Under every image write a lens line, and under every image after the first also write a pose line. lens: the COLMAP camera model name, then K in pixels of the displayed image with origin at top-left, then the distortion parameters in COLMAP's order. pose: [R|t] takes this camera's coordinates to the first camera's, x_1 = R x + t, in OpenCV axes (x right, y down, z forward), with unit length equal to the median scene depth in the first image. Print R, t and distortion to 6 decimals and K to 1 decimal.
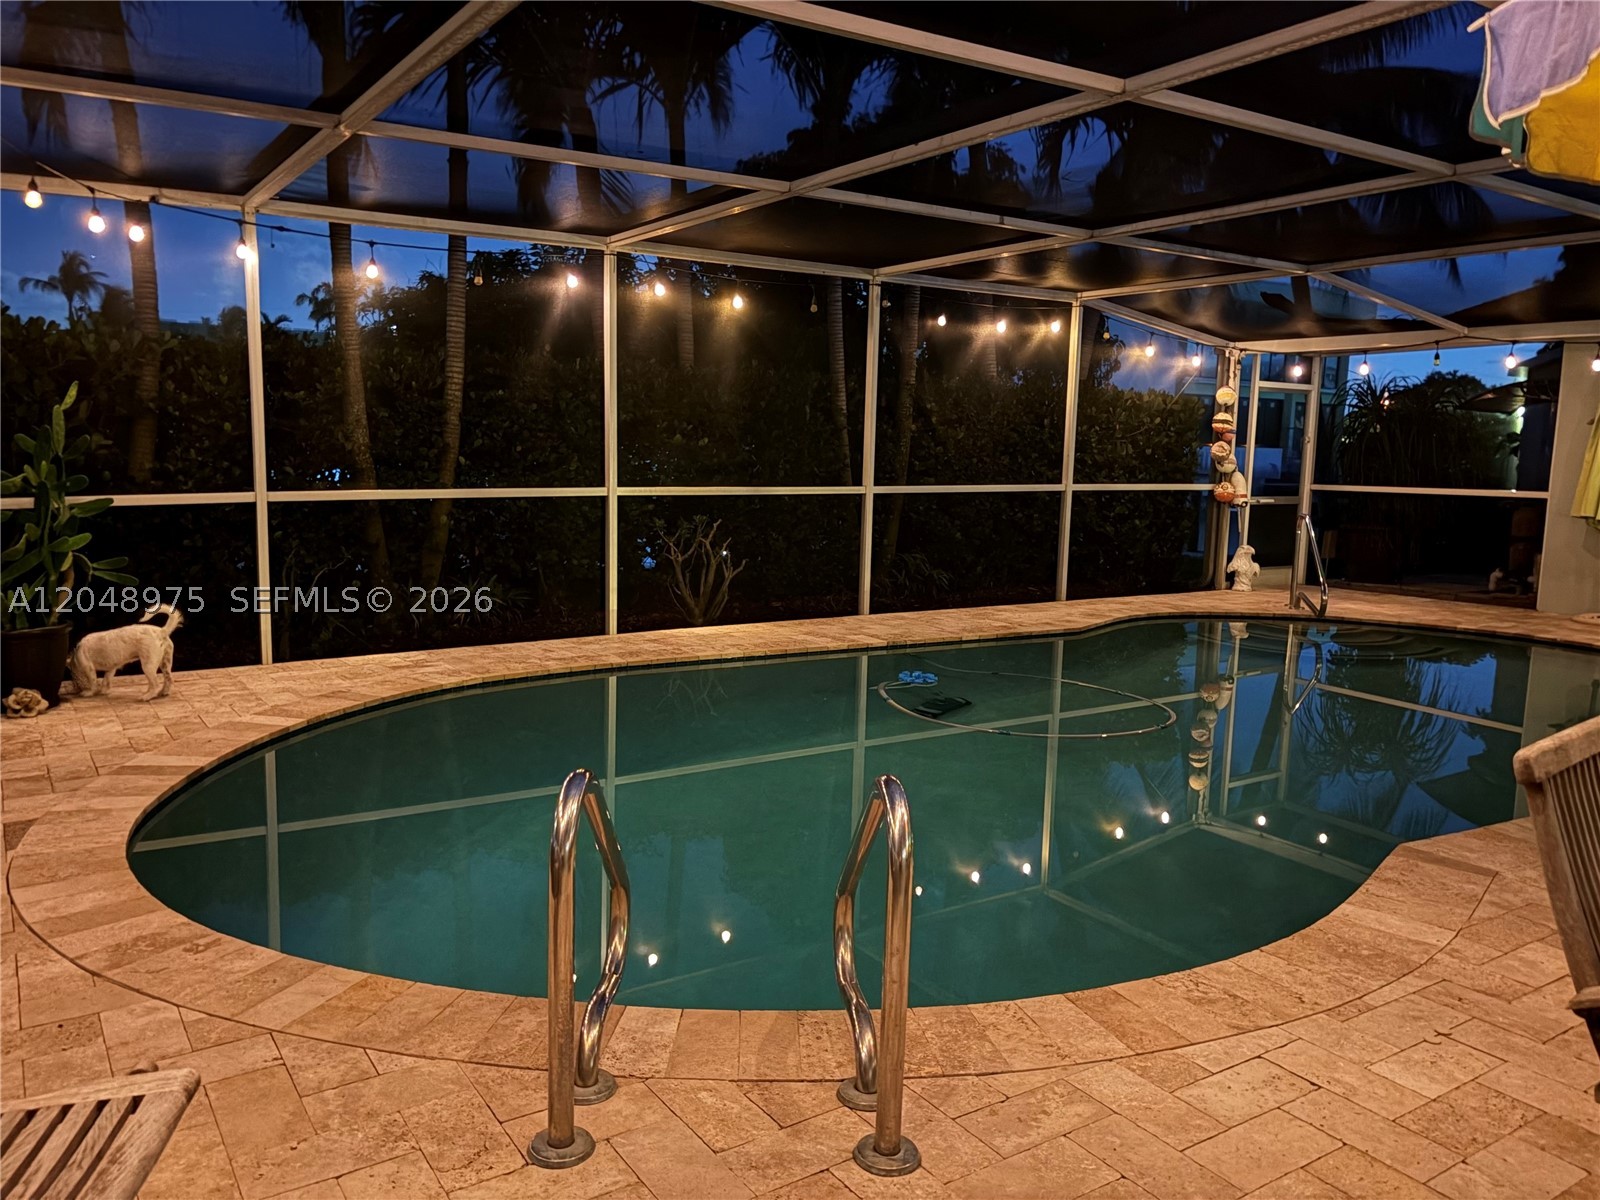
lens RADIAL K [[1217.3, 0, 800.0], [0, 1217.3, 600.0], [0, 0, 1]] dist [0.030221, -0.003834]
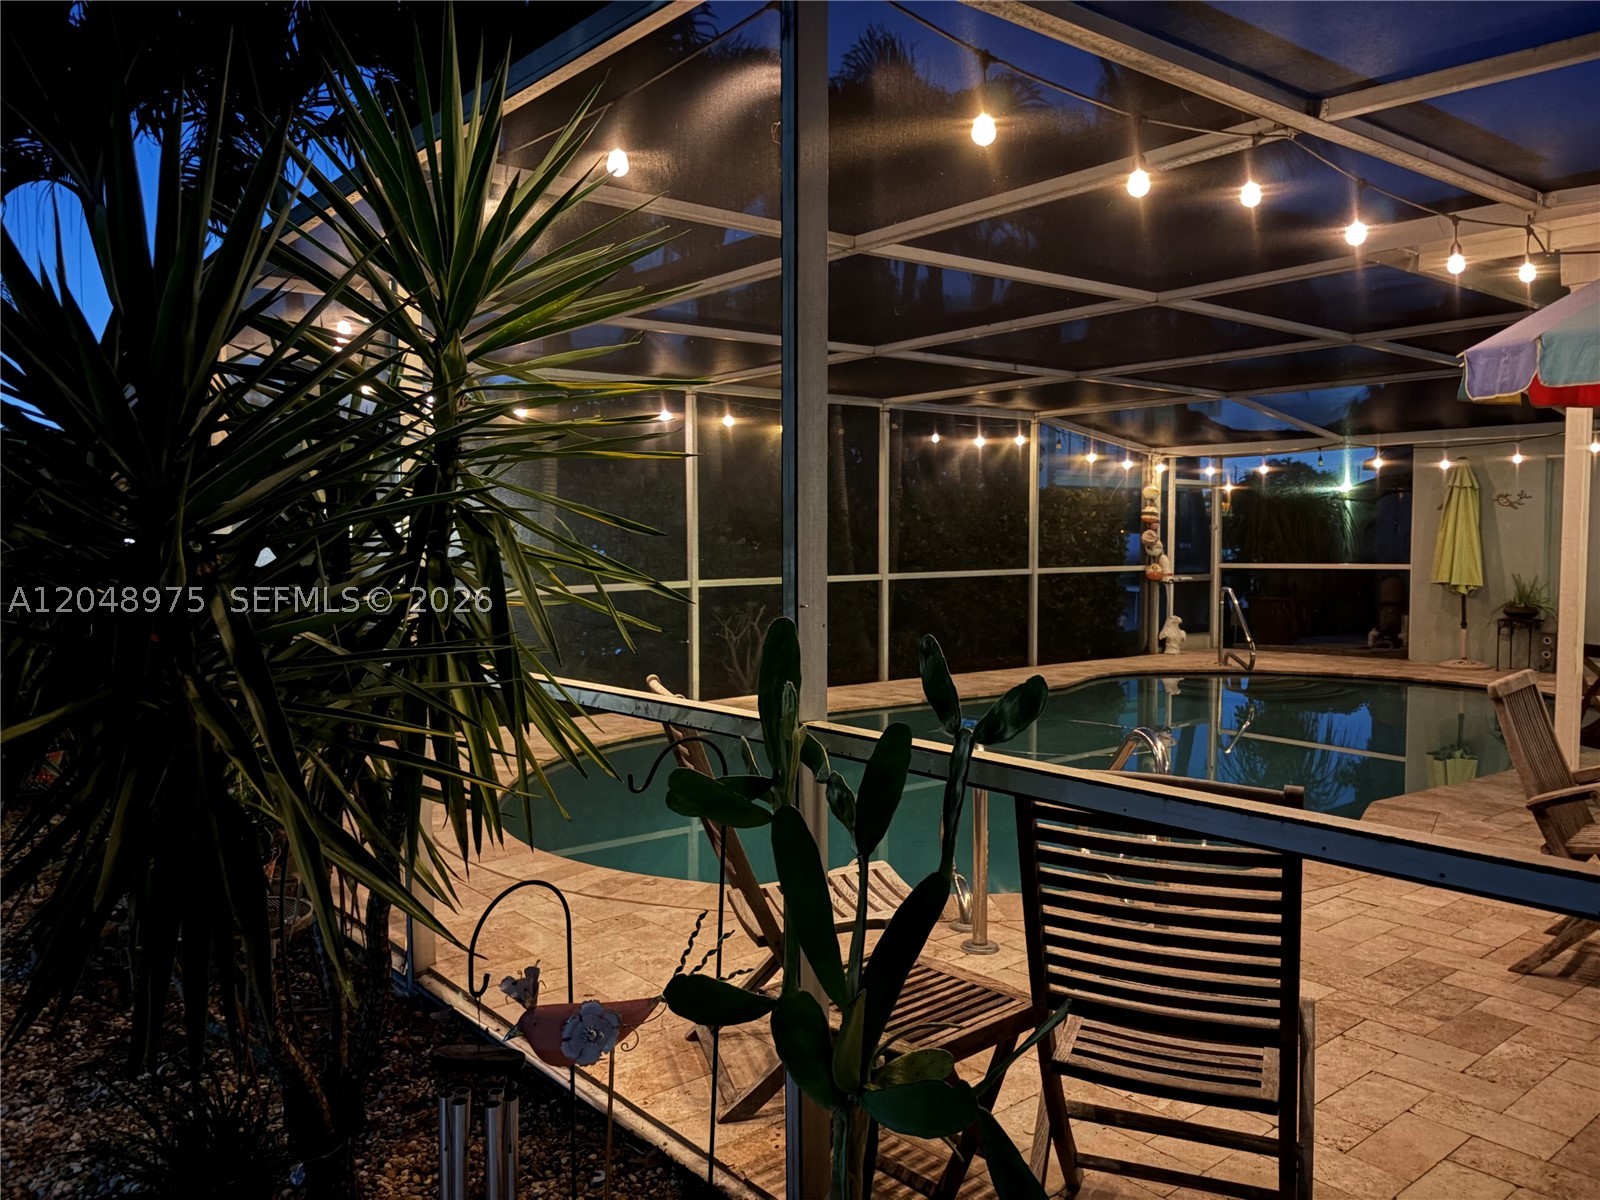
lens RADIAL K [[1217.3, 0, 800.0], [0, 1217.3, 600.0], [0, 0, 1]] dist [0.030221, -0.003834]
pose [[0.994032, -0.032865, 0.104024, -0.126073], [0.040850, 0.996302, -0.075587, 0.015708], [-0.101155, 0.079385, 0.991698, -0.151499]]
